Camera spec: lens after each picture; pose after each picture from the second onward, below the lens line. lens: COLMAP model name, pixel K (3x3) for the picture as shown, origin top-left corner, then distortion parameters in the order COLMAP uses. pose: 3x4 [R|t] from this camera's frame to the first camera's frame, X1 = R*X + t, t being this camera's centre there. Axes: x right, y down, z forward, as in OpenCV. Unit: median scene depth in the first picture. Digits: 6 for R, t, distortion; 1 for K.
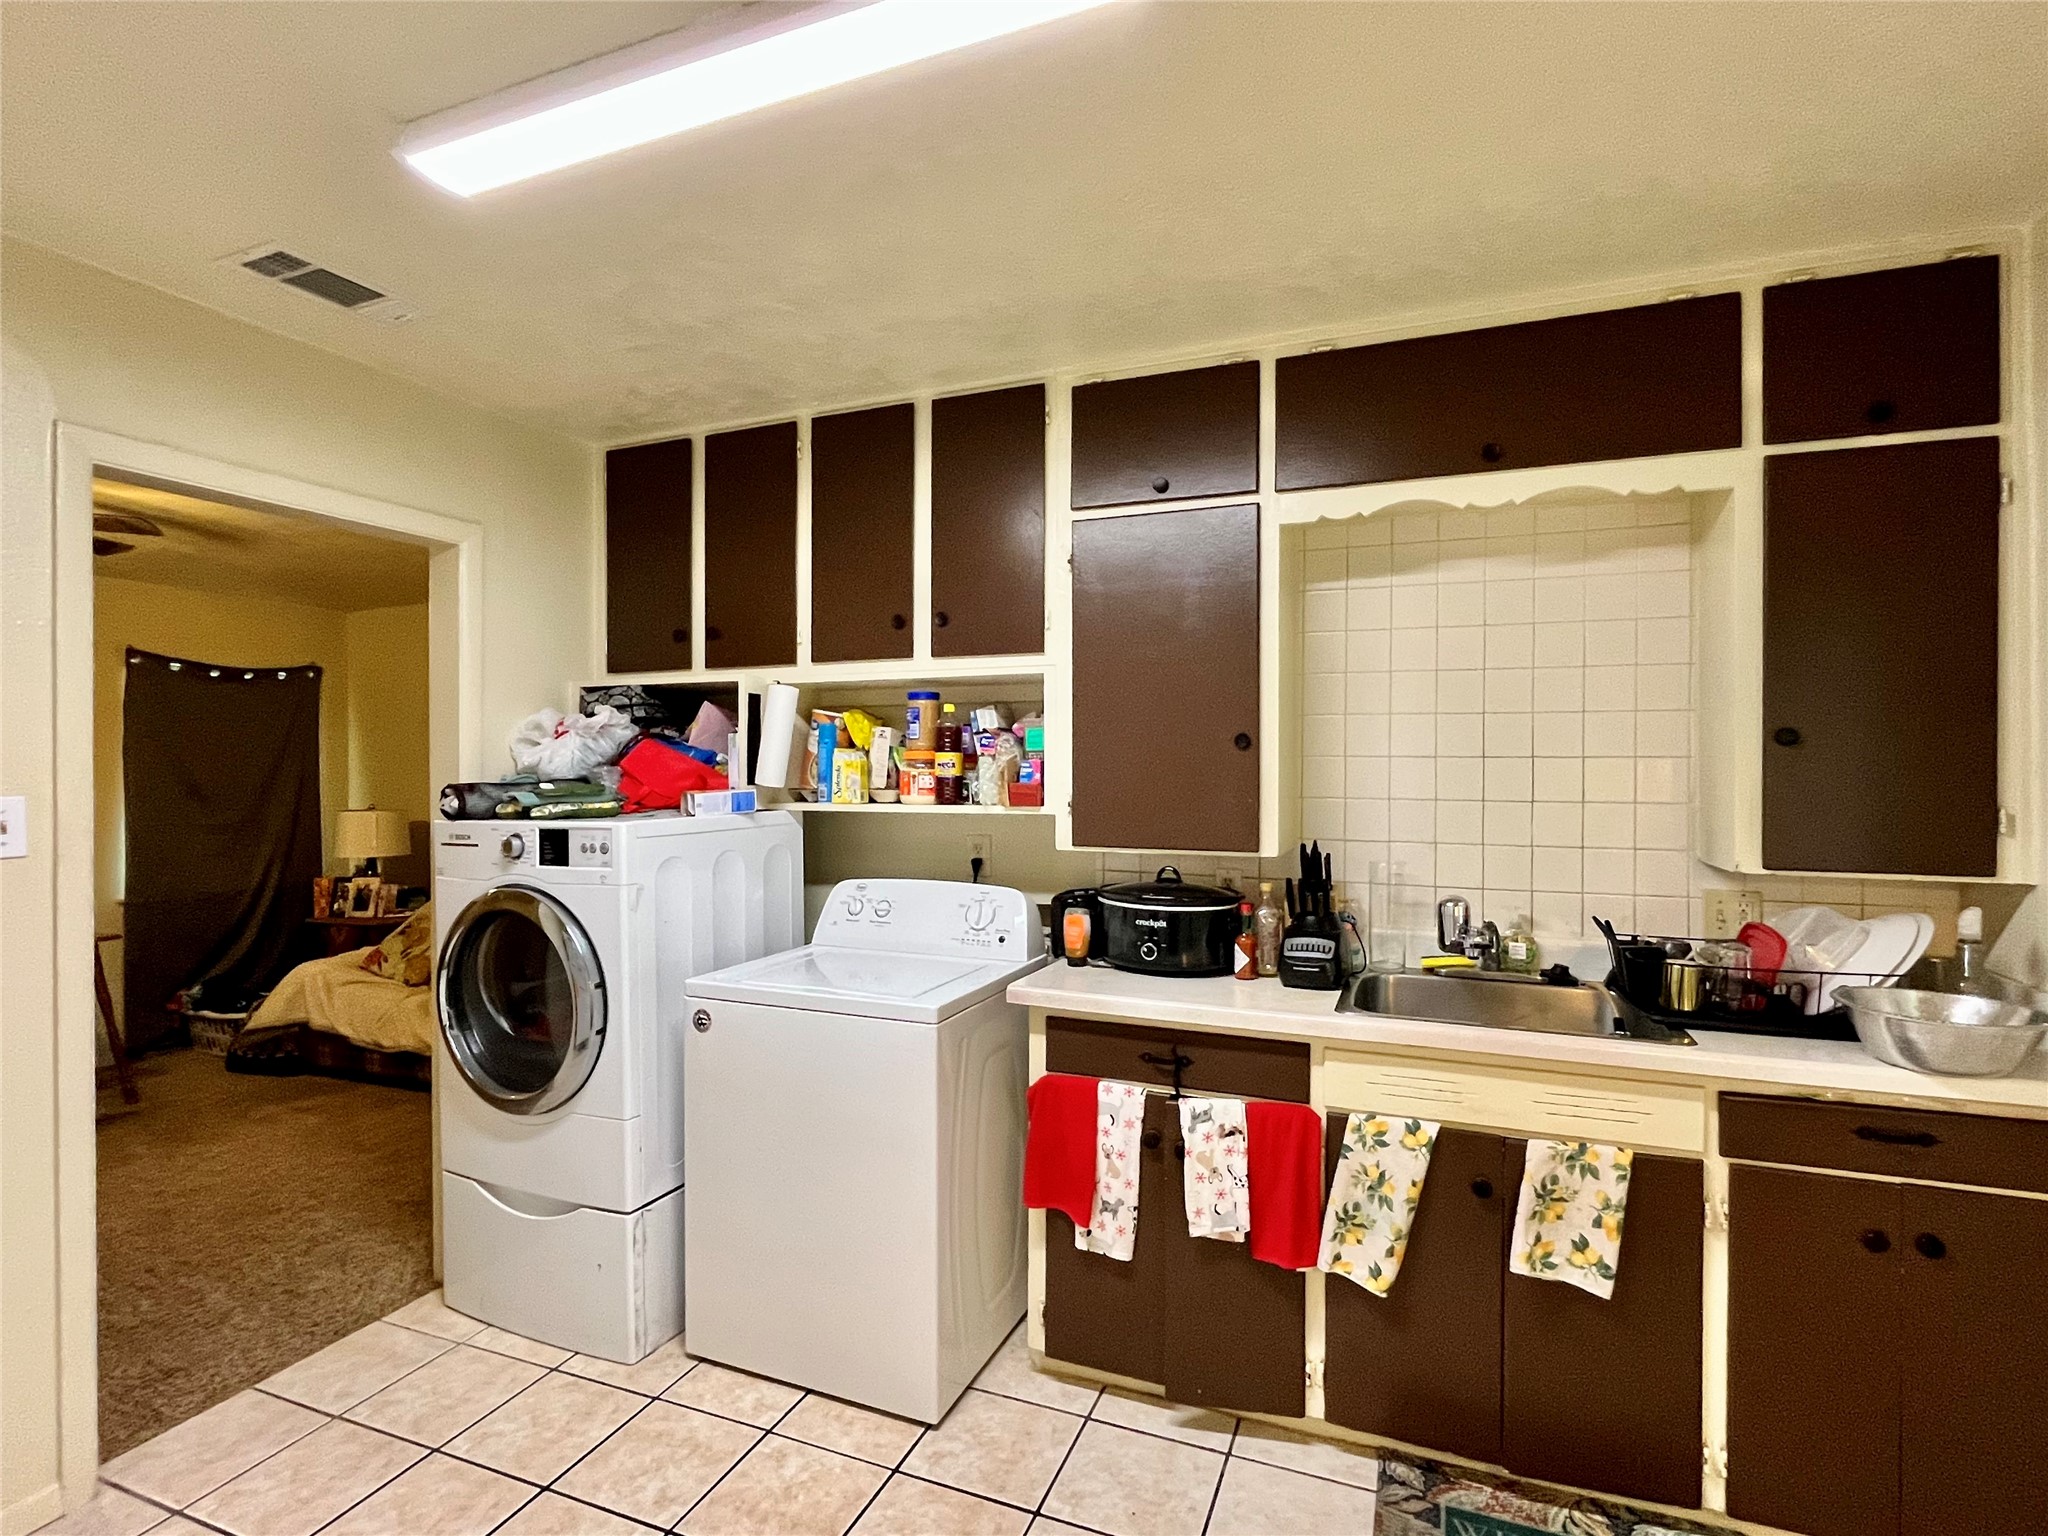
lens RADIAL K [[1020.4, 0, 1025.5], [0, 1020.4, 777.5], [0, 0, 1]] dist [-0.000799, 0.000237]
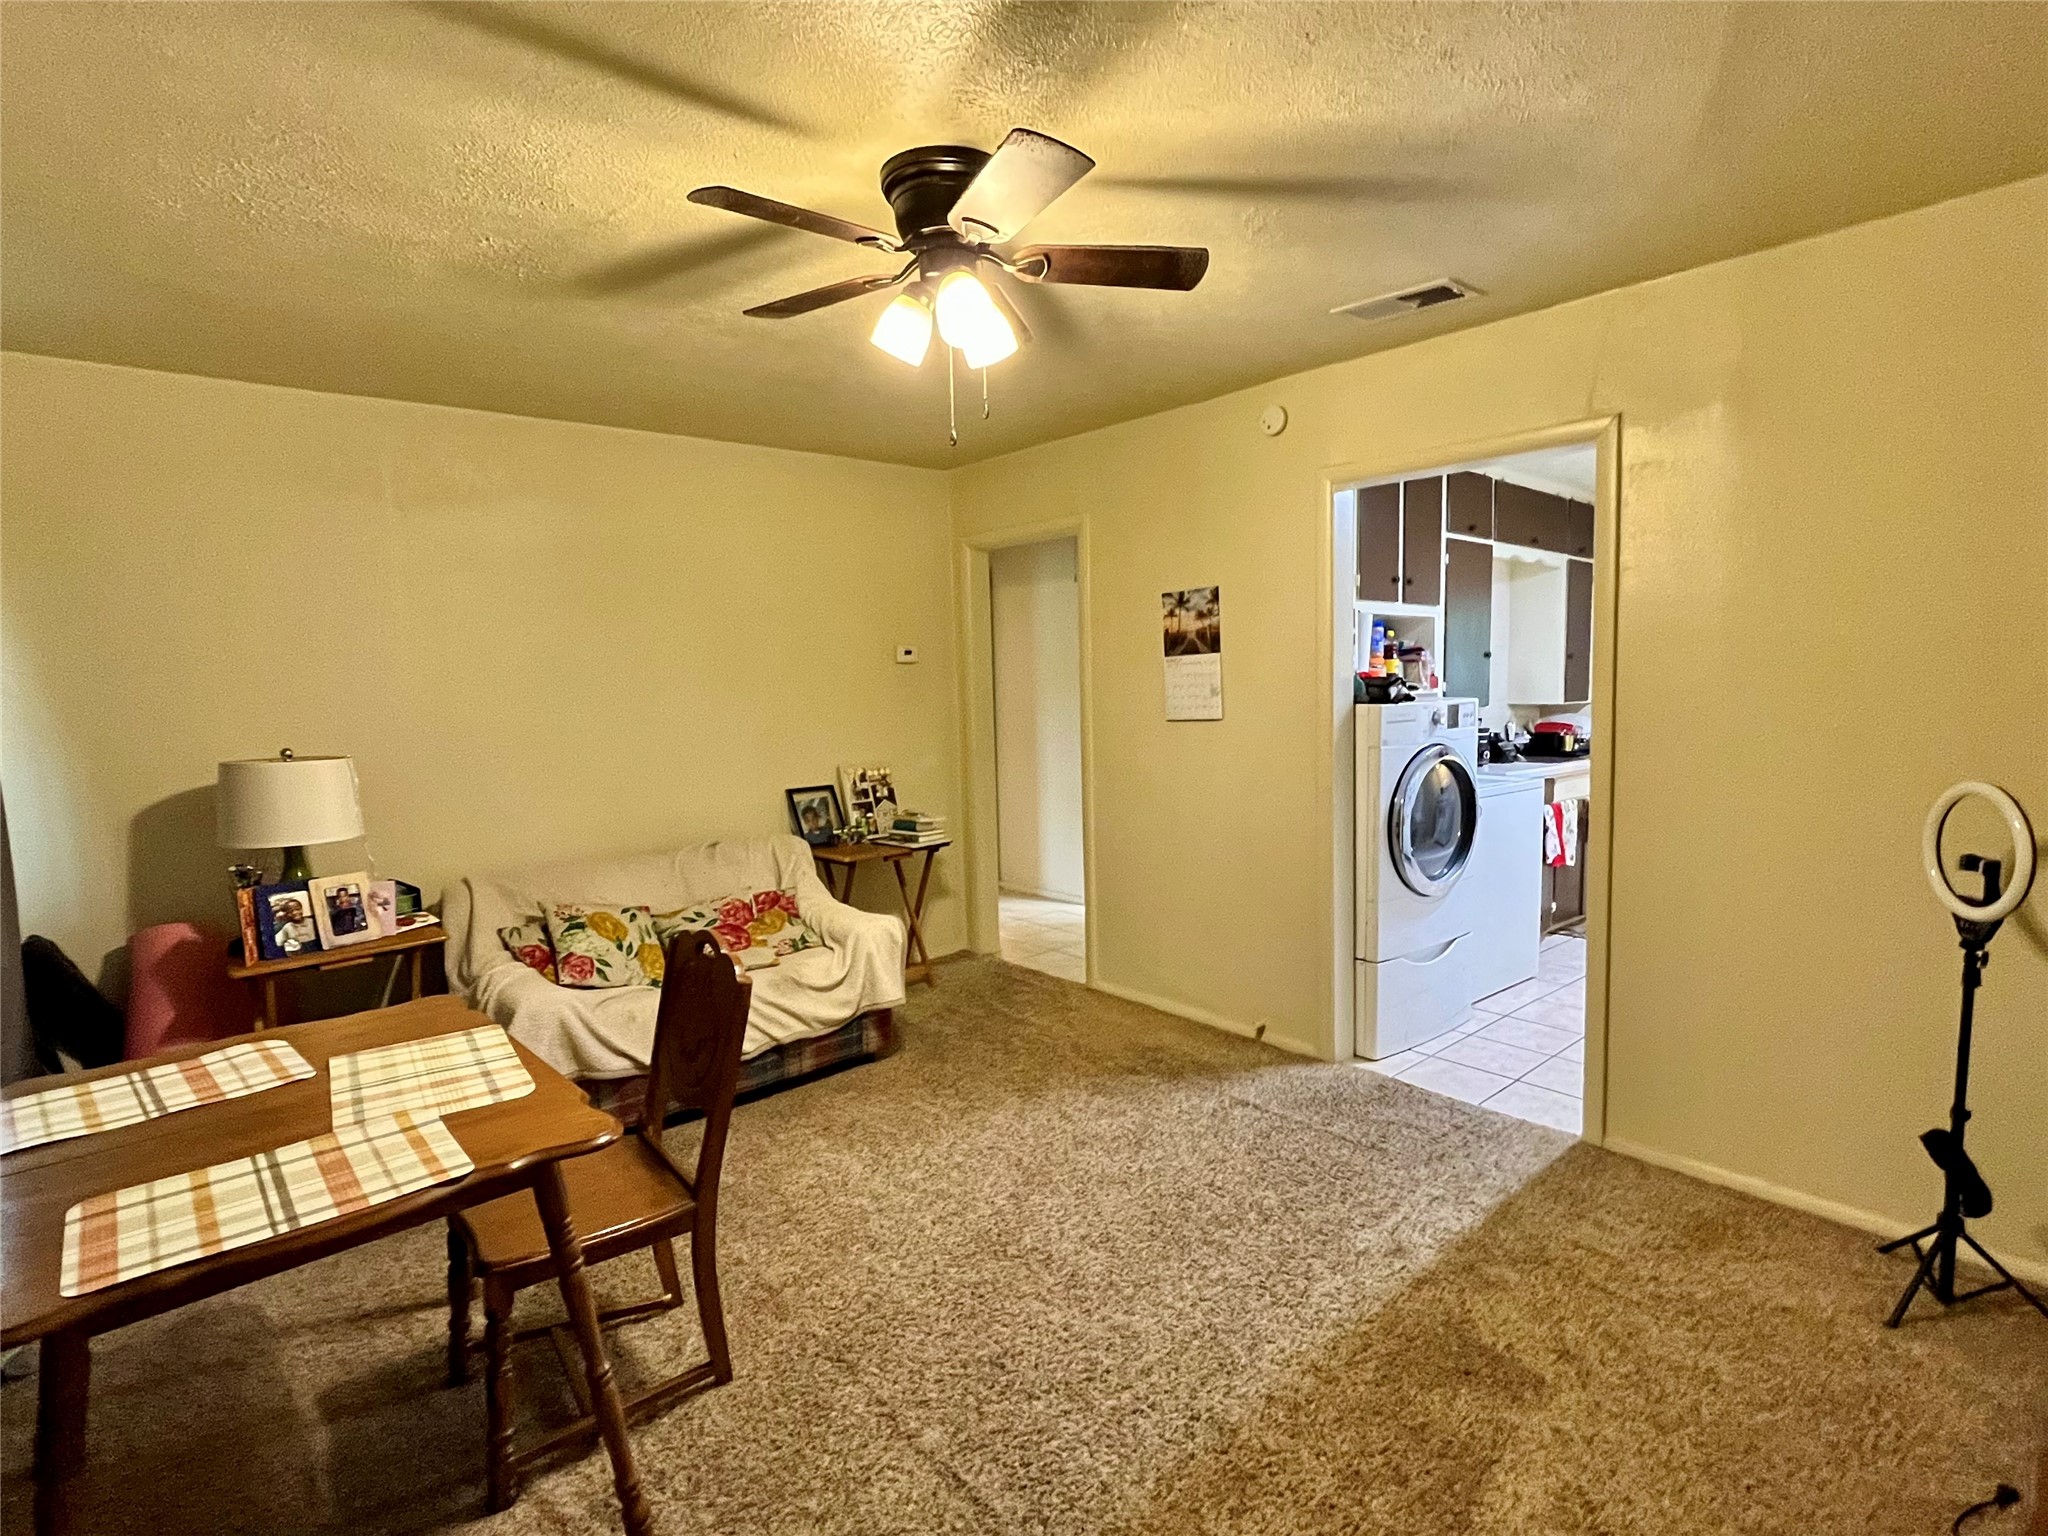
lens RADIAL K [[1020.4, 0, 1020.5], [0, 1020.4, 767.4], [0, 0, 1]] dist [-0.000799, 0.000237]
pose [[0.454966, -0.088163, 0.886134, -2.214624], [0.018884, 0.995818, 0.089381, -0.010938], [-0.890308, -0.023932, 0.454729, 0.907325]]
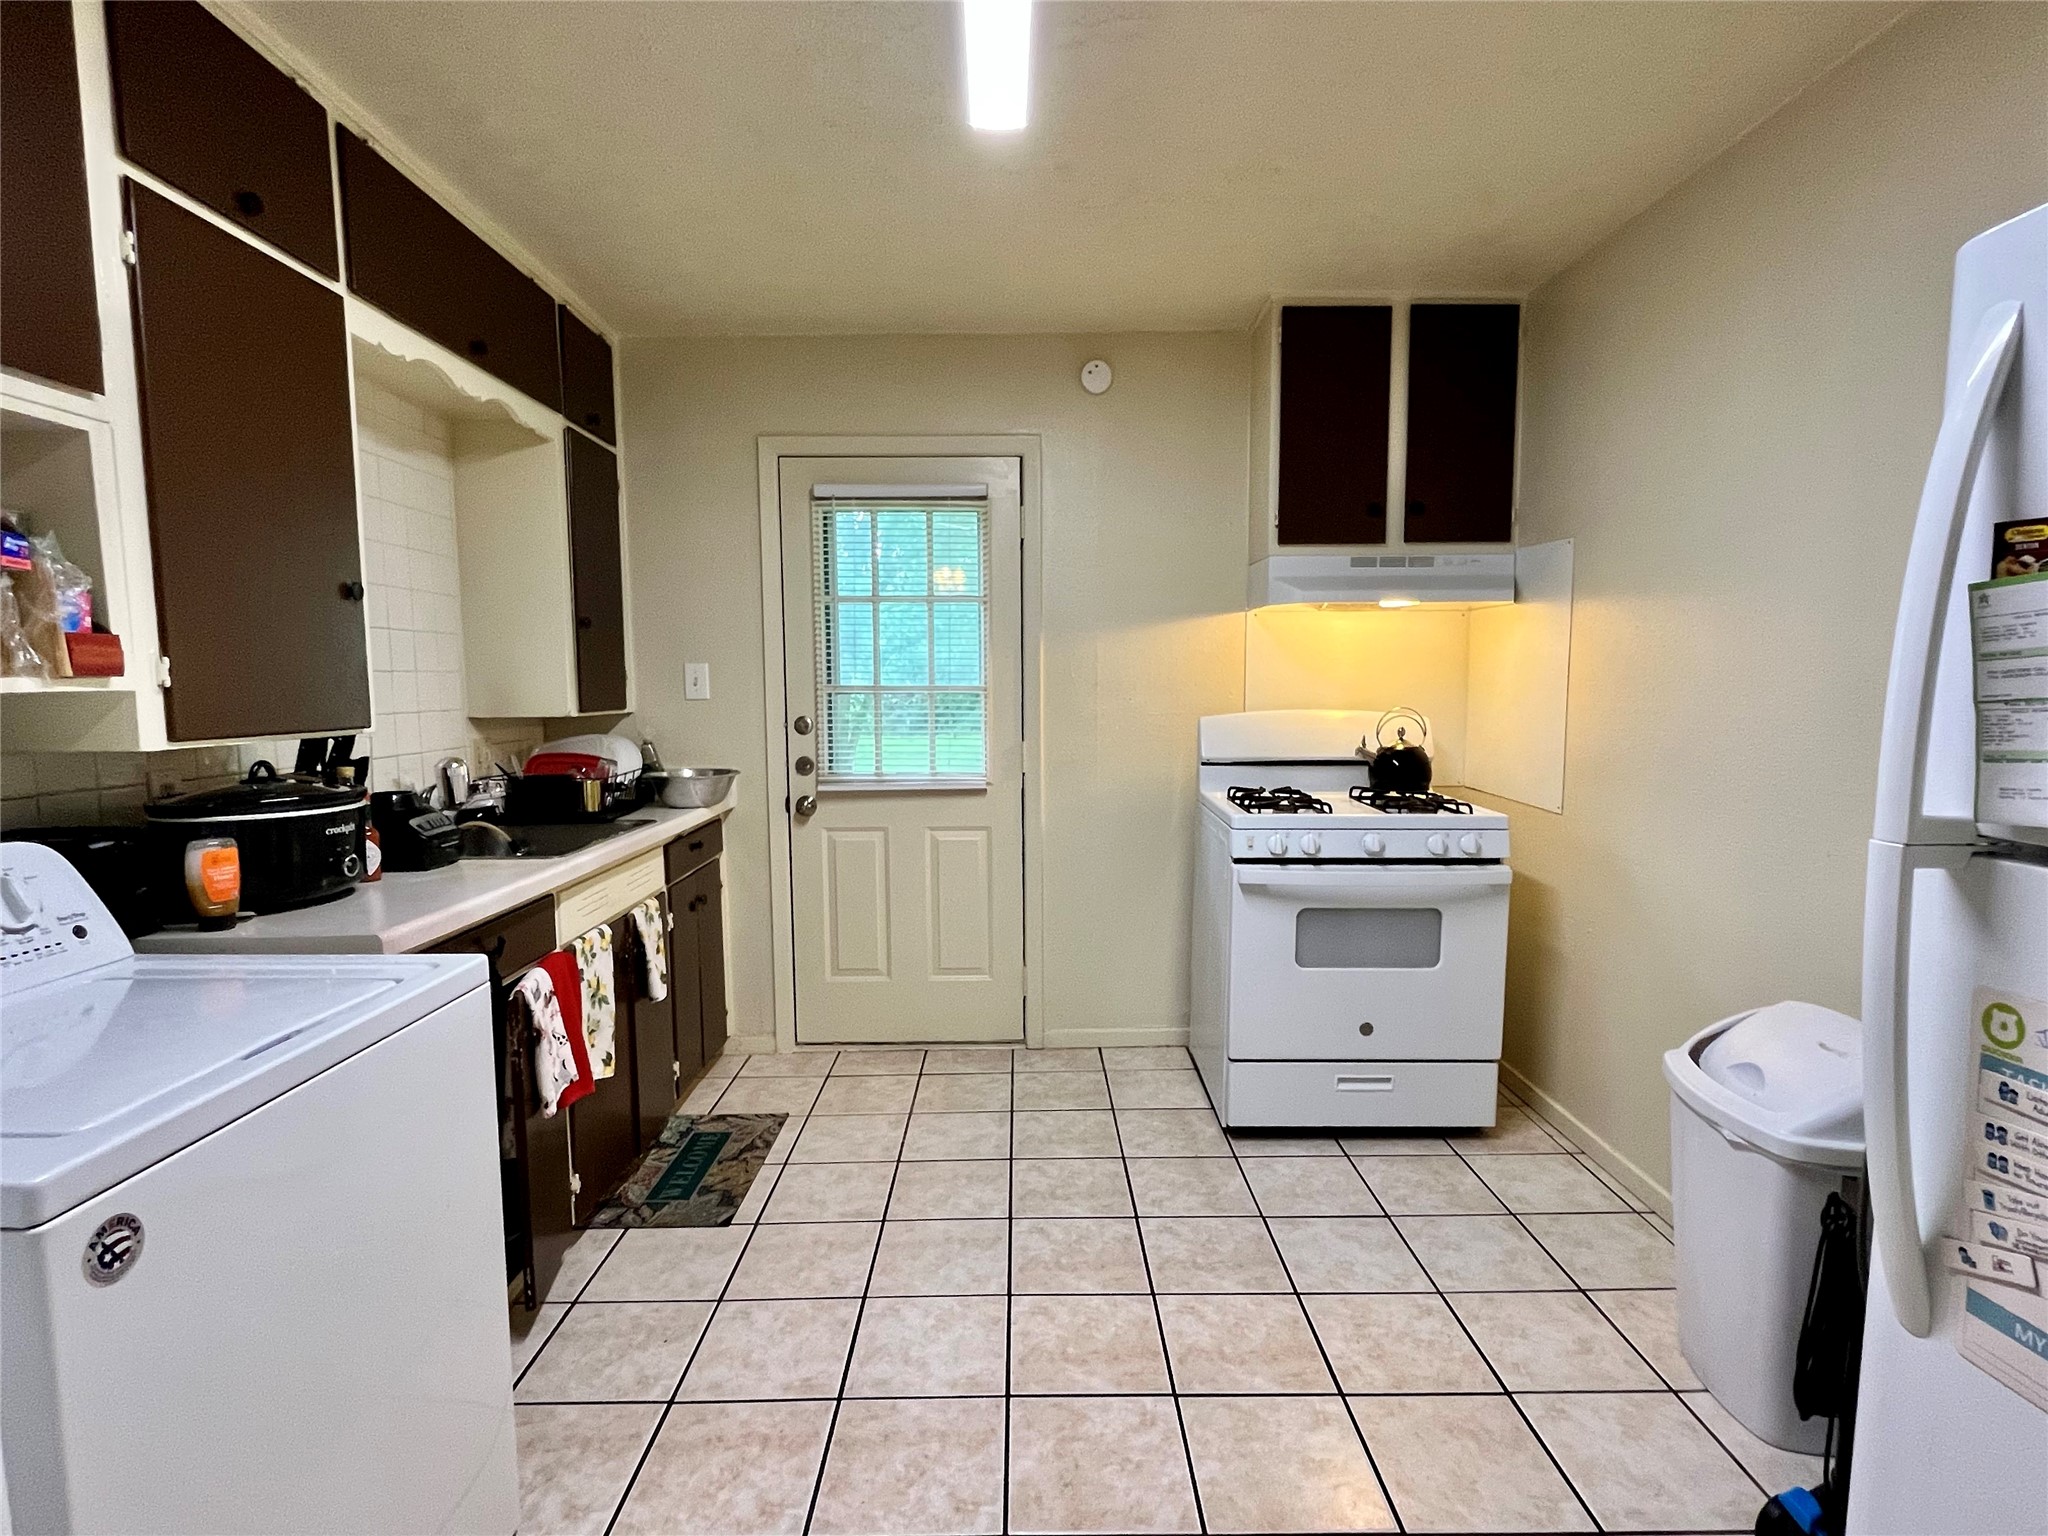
lens RADIAL K [[1020.4, 0, 1024.1], [0, 1020.4, 766.4], [0, 0, 1]] dist [-0.000799, 0.000237]
pose [[-0.373699, -0.081685, 0.923946, -0.765853], [0.008989, 0.995749, 0.091669, 0.033693], [-0.927507, 0.042562, -0.371376, 0.823893]]
